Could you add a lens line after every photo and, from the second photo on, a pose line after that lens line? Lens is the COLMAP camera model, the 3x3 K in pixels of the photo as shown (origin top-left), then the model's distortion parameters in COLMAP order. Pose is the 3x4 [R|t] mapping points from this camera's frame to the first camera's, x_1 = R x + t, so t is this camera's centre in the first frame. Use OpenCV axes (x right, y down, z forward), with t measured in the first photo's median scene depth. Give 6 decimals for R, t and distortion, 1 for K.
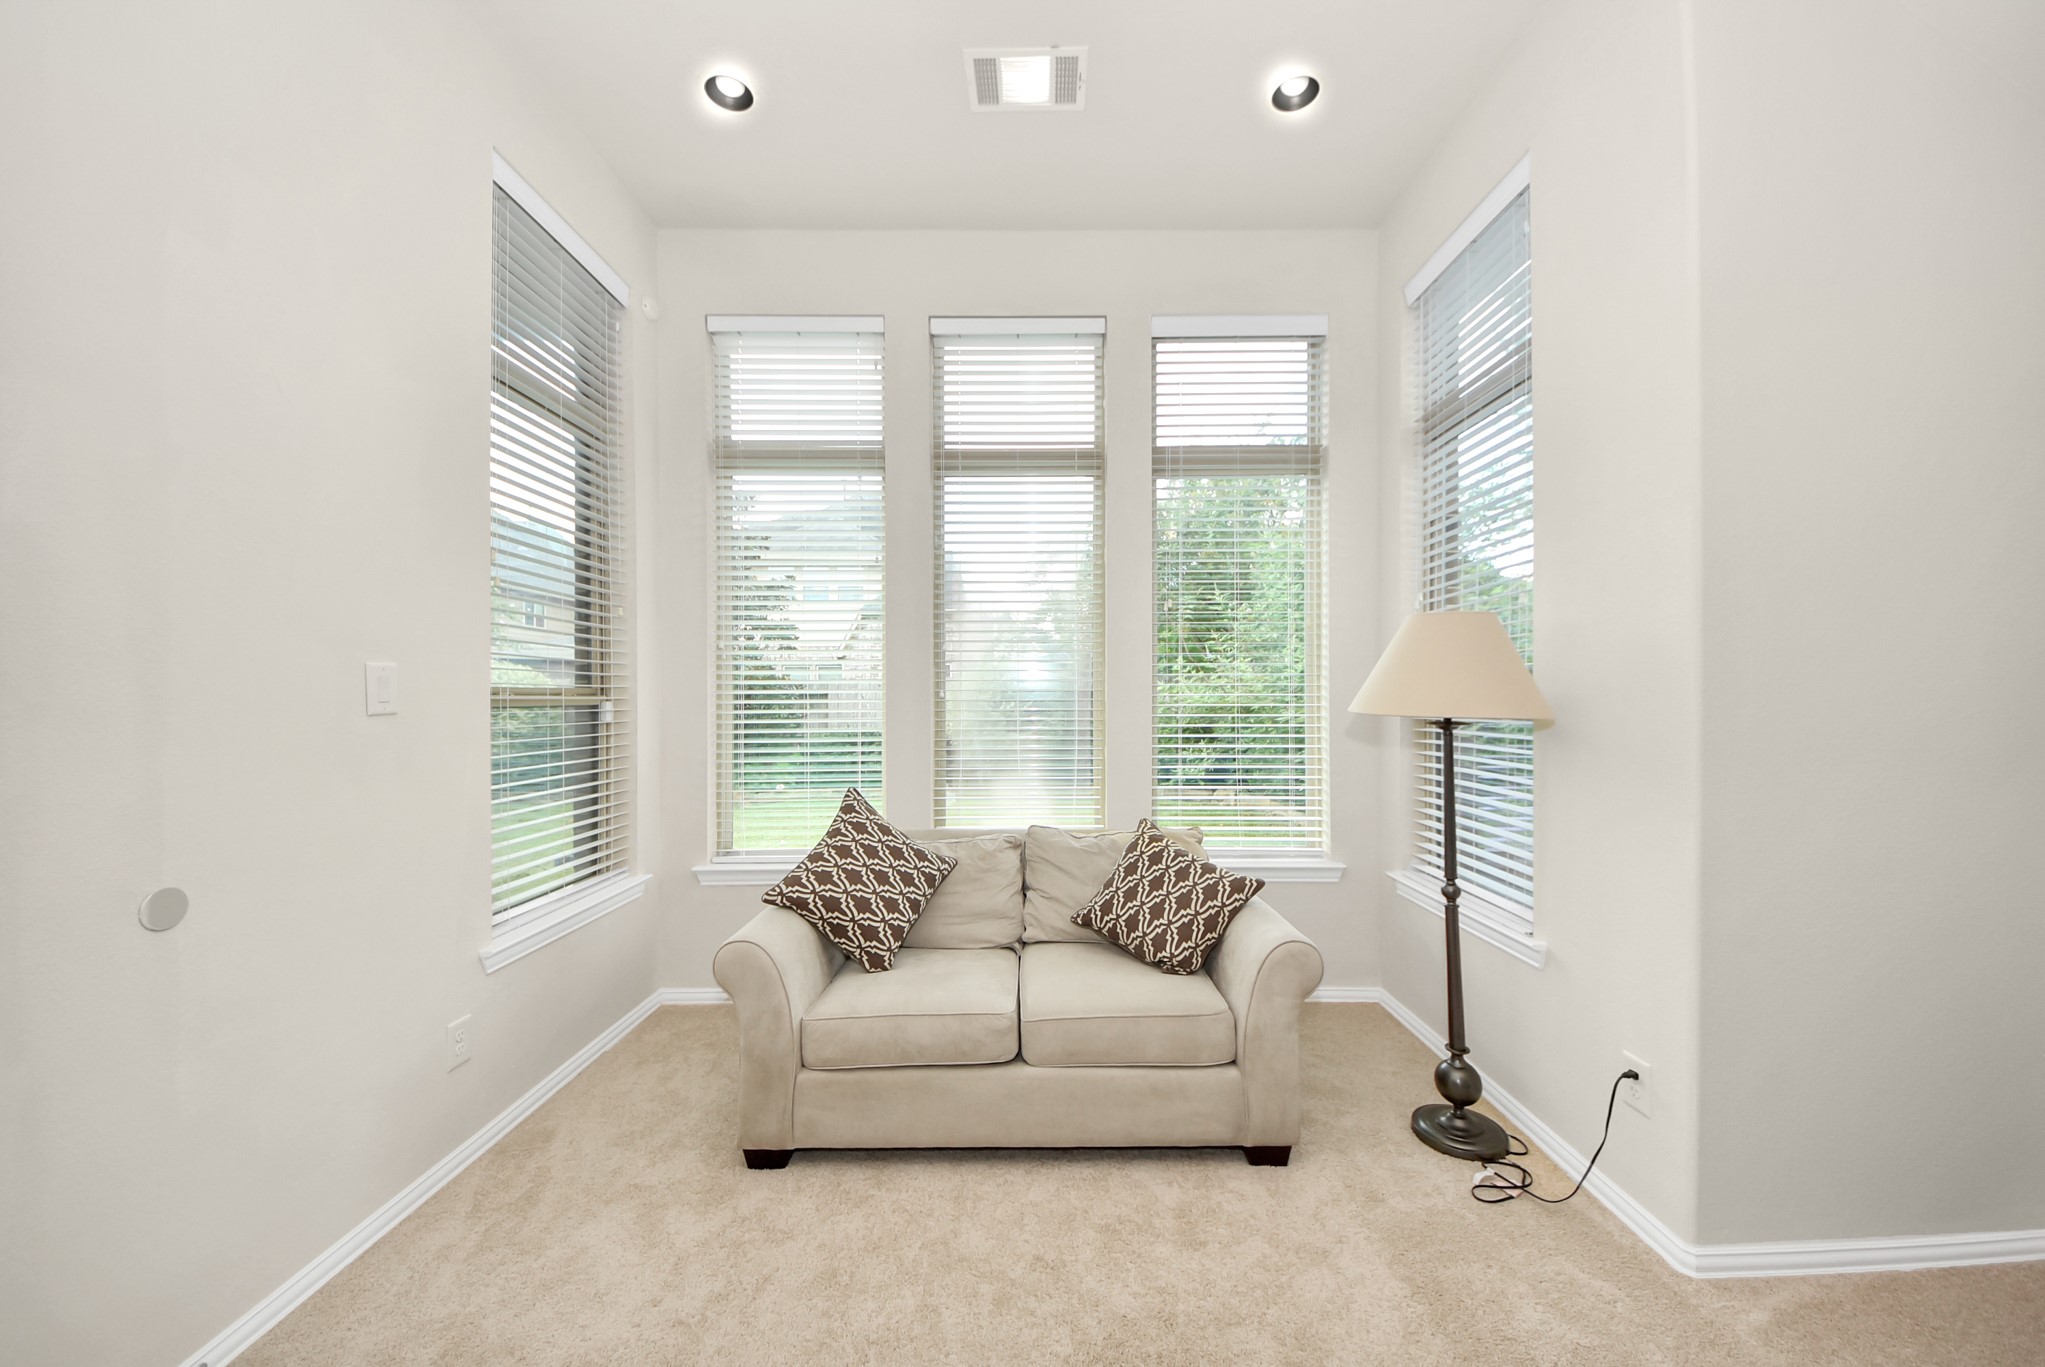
lens RADIAL K [[738.3, 0, 1026.3], [0, 738.3, 680.3], [0, 0, 1]] dist [0.006274, -0.000154]
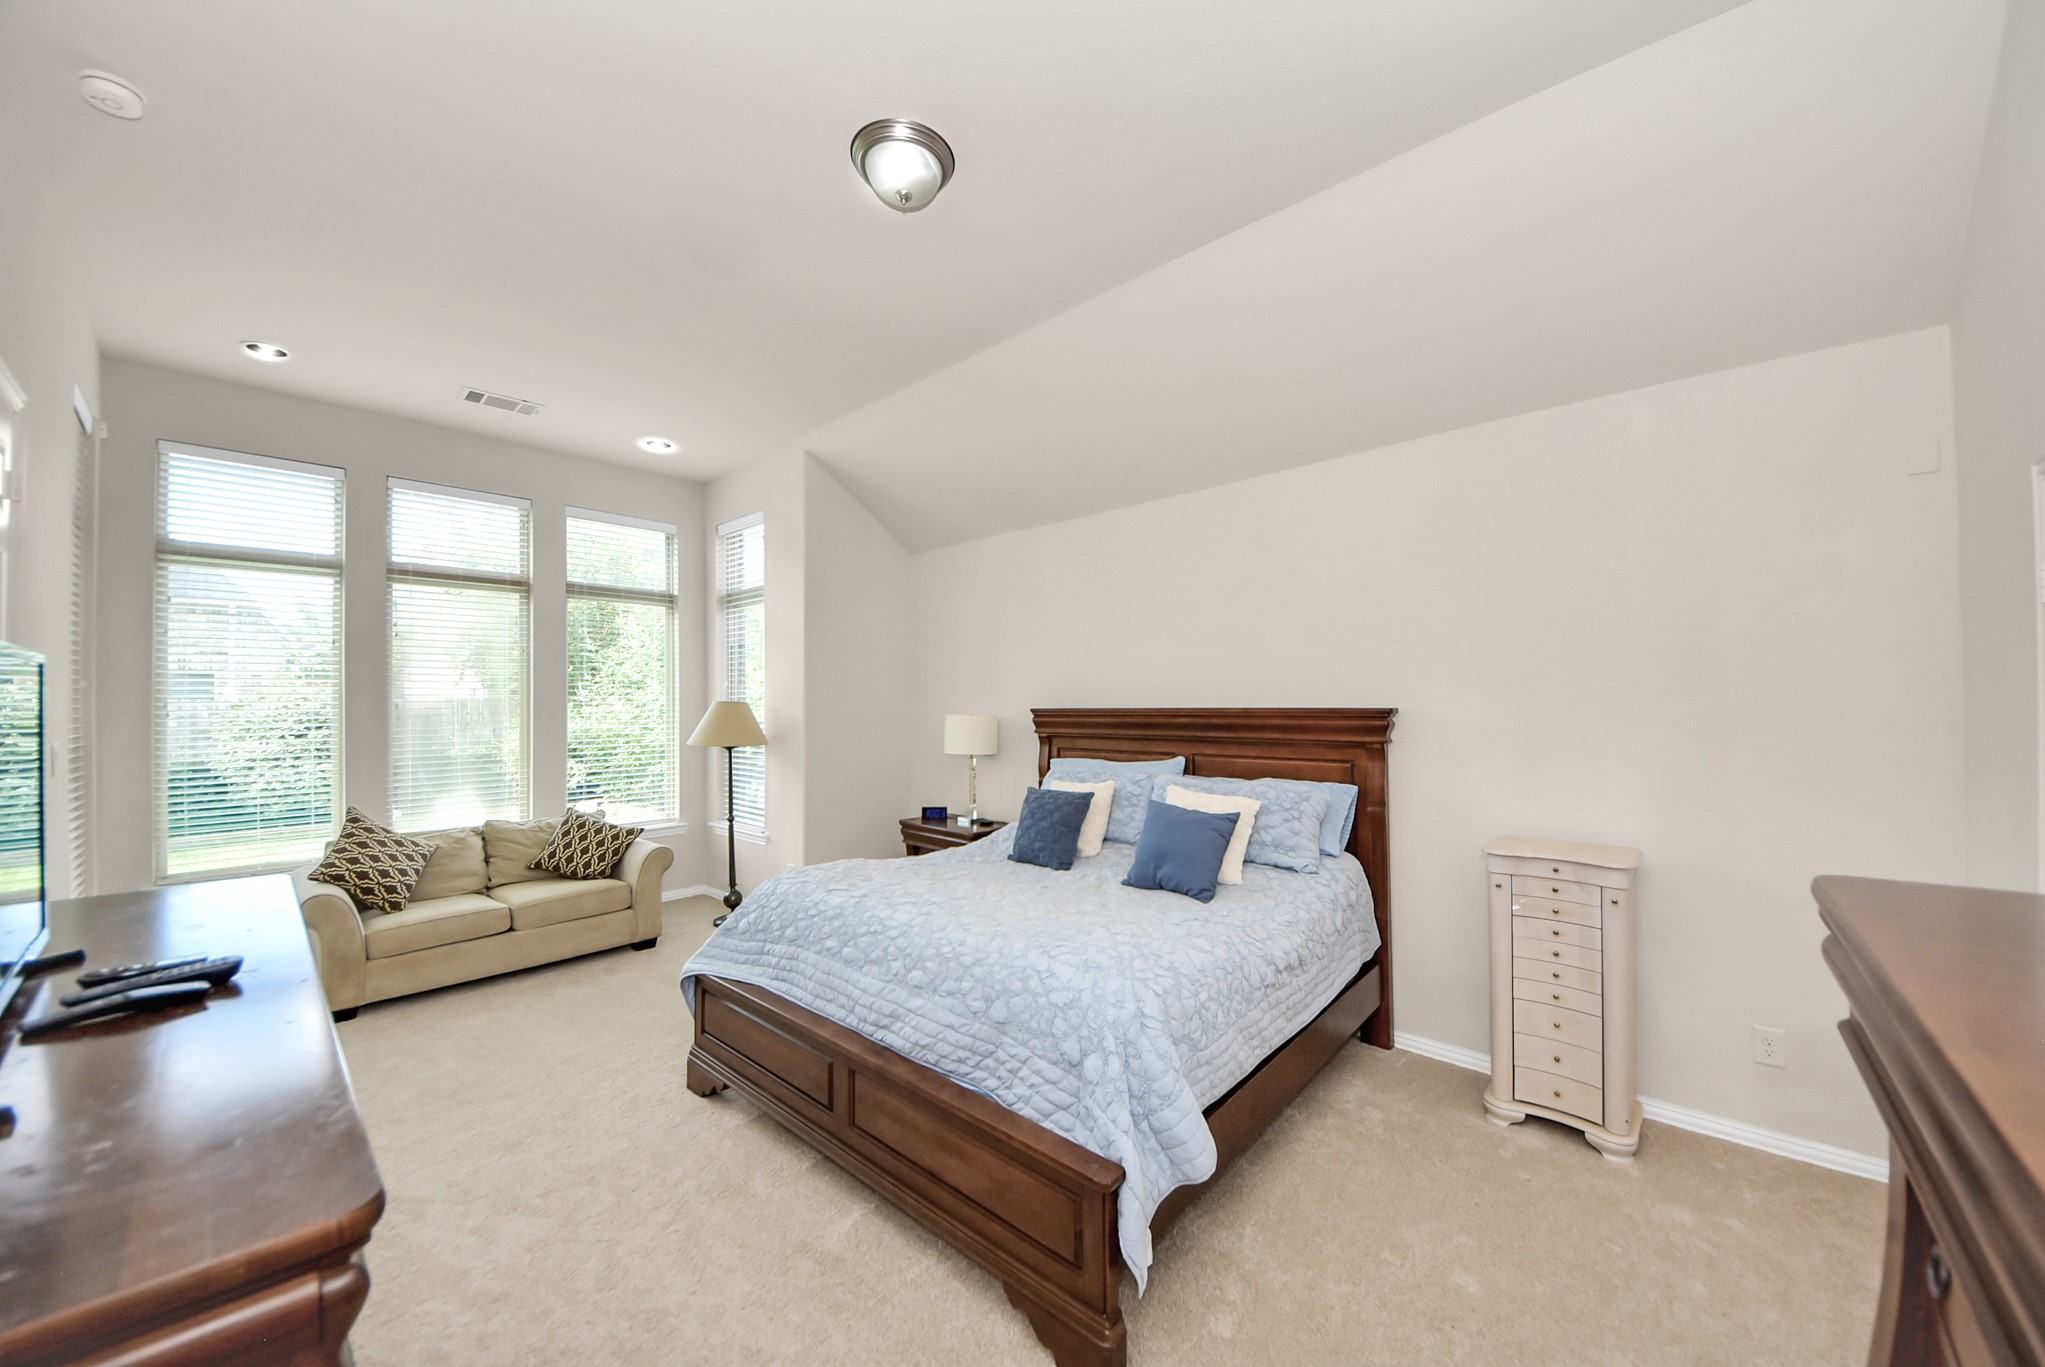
lens RADIAL K [[738.3, 0, 1034.9], [0, 738.3, 690.1], [0, 0, 1]] dist [0.006274, -0.000154]
pose [[0.675753, 0.006837, 0.737096, -0.452114], [-0.001761, 0.999969, -0.007660, -0.094358], [-0.737126, 0.003878, 0.675745, -1.164159]]
